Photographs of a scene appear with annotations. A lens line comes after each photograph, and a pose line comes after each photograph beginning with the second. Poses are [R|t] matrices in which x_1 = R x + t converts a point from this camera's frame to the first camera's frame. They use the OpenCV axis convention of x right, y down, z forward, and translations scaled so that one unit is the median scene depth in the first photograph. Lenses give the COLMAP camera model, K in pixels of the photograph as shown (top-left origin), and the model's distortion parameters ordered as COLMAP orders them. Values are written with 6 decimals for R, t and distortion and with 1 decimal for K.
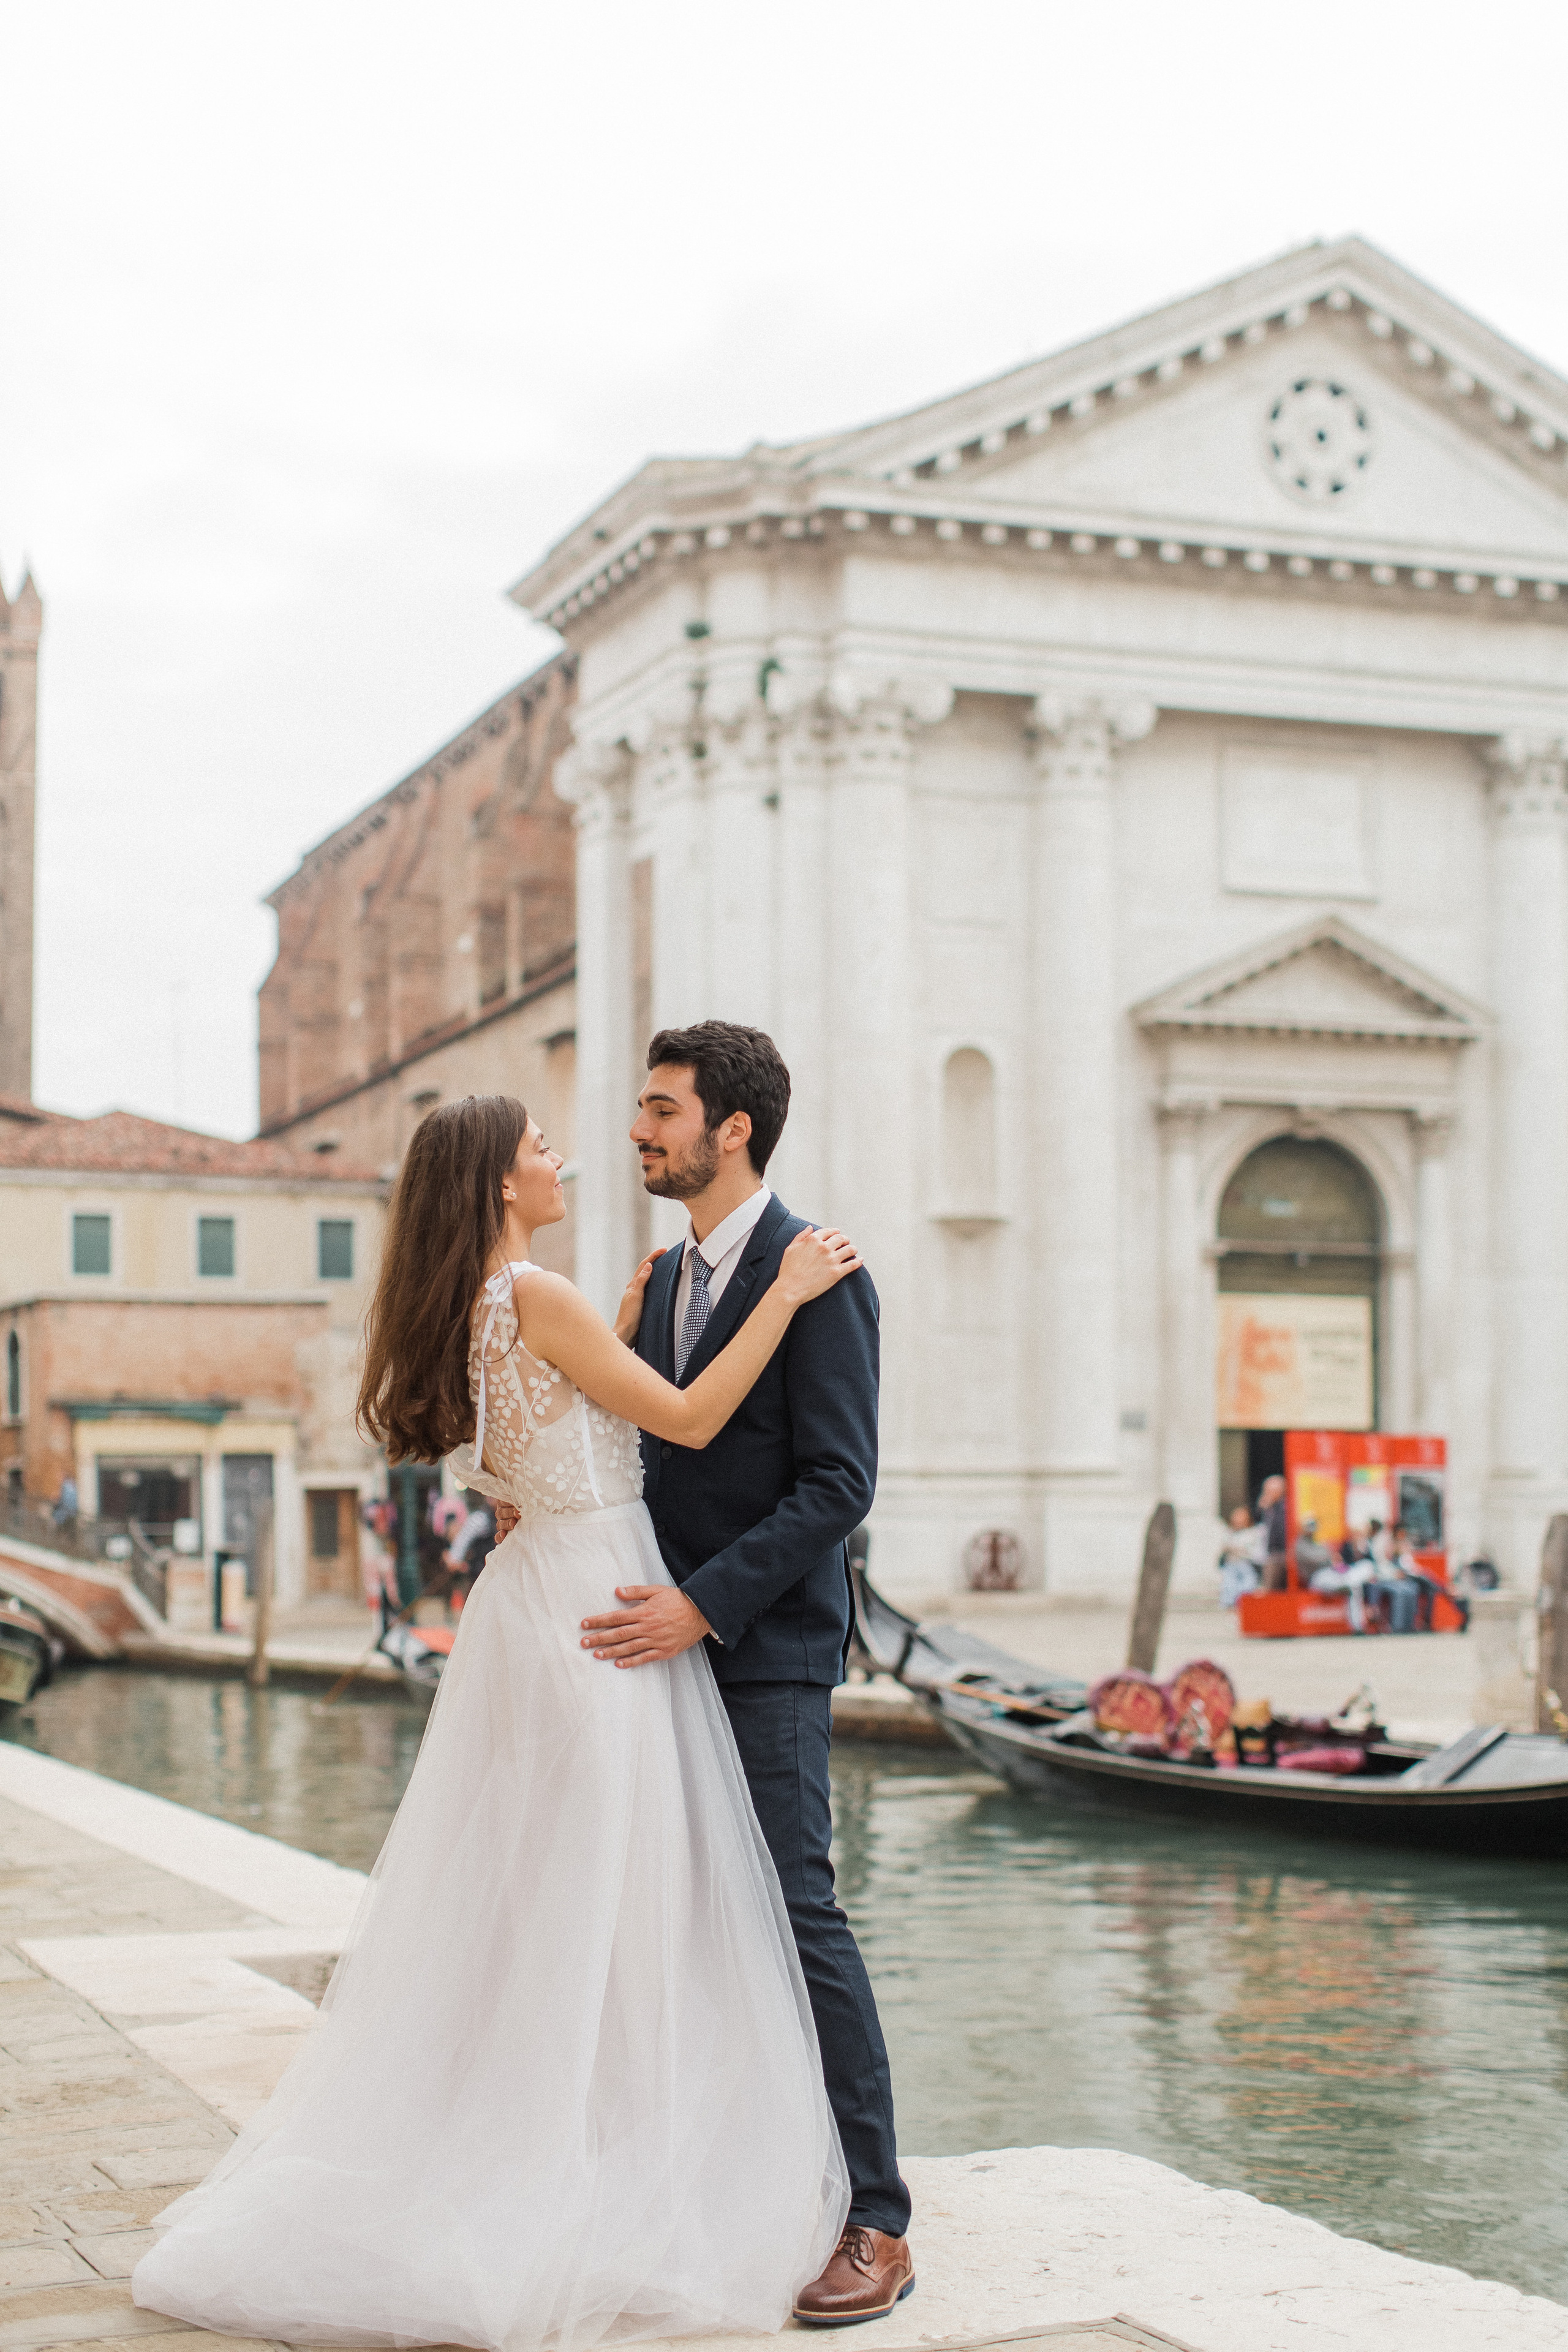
lens RADIAL K [[3293.3, 0, 781.7], [0, 3293.3, 1277.3], [0, 0, 1]] dist [0.252271, -1.901204]
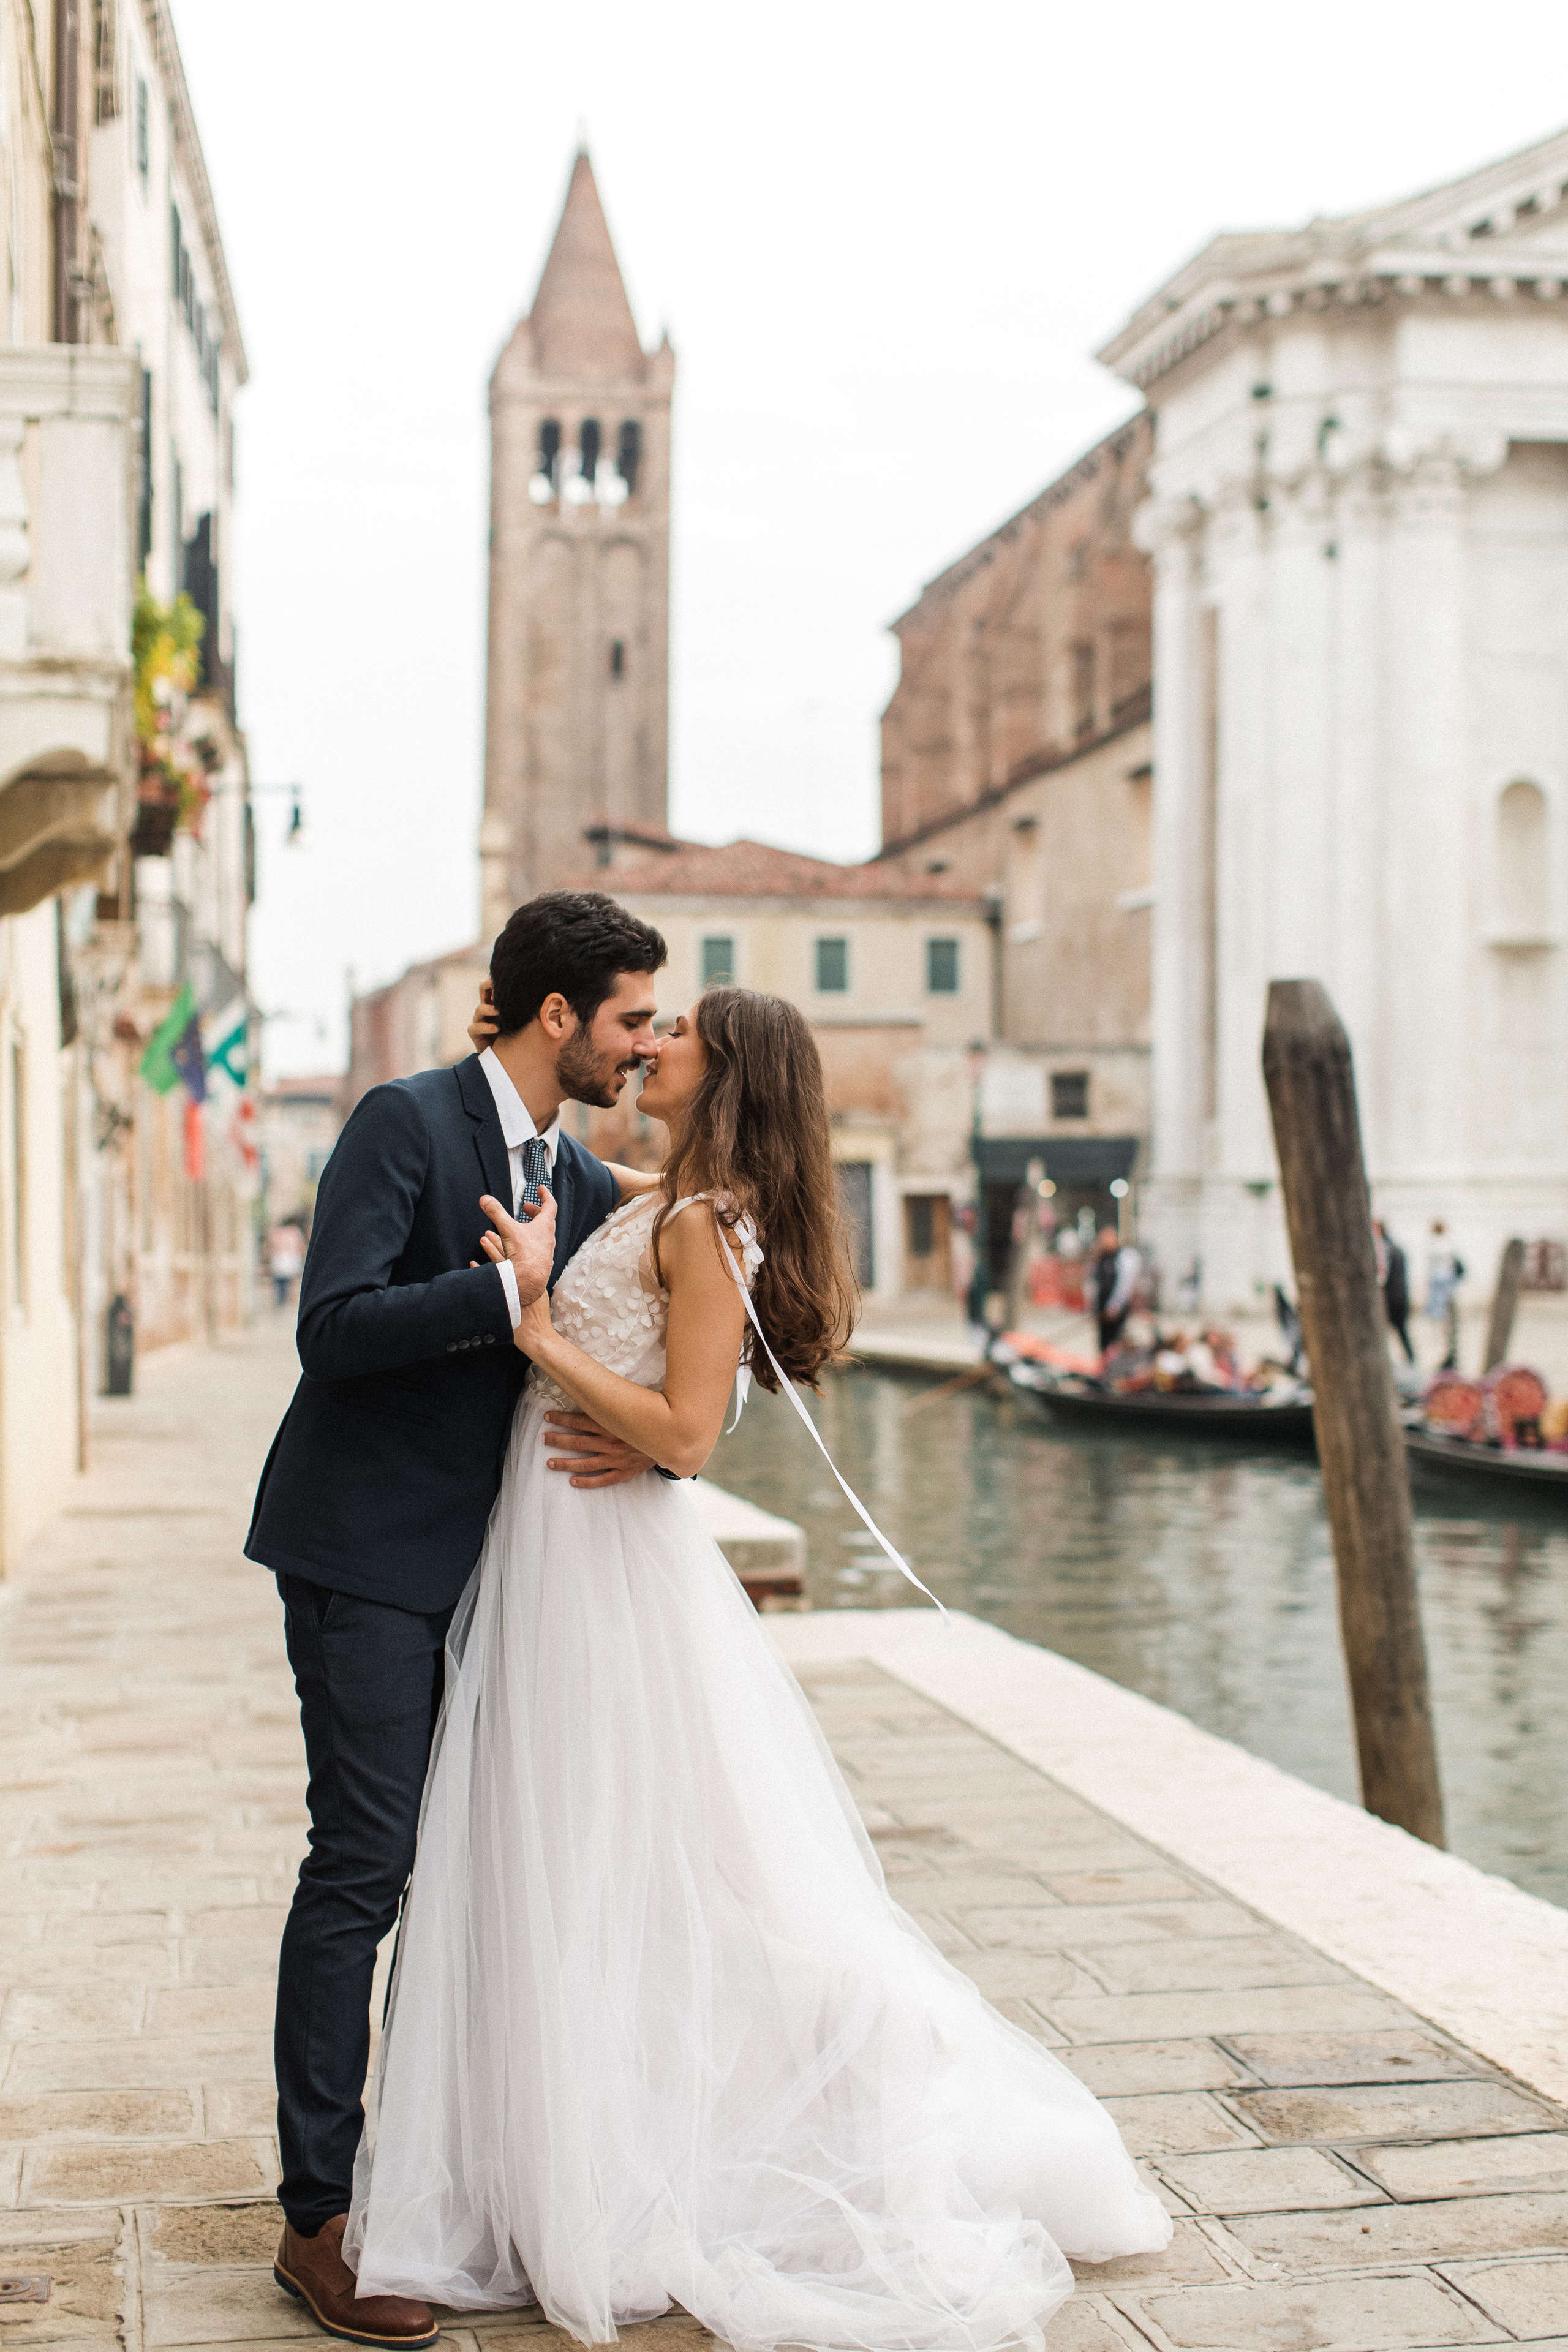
lens RADIAL K [[3450.5, 0, 784.0], [0, 3450.5, 1176.0], [0, 0, 1]] dist [0.009954, 0.059554]
pose [[0.979368, 0.011460, -0.201759, 0.046711], [0.001448, 0.997967, 0.063717, -0.014111], [0.202079, -0.062695, 0.977360, -0.115808]]
